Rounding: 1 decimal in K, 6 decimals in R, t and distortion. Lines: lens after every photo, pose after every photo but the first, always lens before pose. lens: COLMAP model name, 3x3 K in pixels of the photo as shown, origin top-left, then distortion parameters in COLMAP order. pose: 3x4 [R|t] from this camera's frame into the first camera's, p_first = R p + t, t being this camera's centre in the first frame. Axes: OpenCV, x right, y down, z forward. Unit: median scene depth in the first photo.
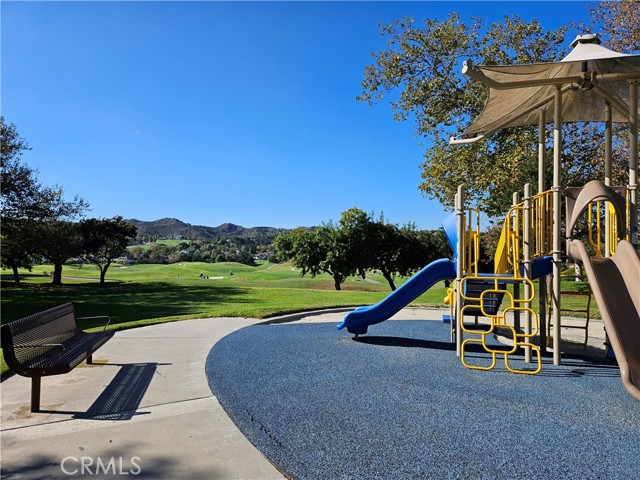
lens RADIAL K [[420.9, 0, 320.6], [0, 420.9, 238.1], [0, 0, 1]] dist [0.050598, -0.020130]
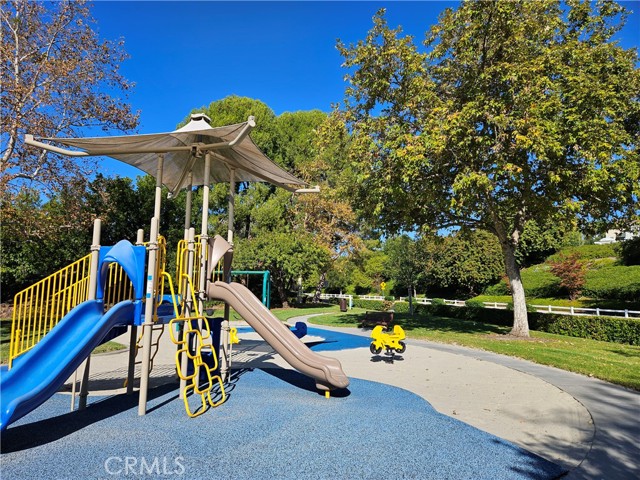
lens RADIAL K [[420.9, 0, 317.4], [0, 420.9, 240.7], [0, 0, 1]] dist [0.050598, -0.020130]
pose [[0.021080, 0.114407, 0.993210, -0.095823], [-0.044791, 0.992542, -0.113379, 0.002049], [-0.998774, -0.042097, 0.026047, 0.110620]]
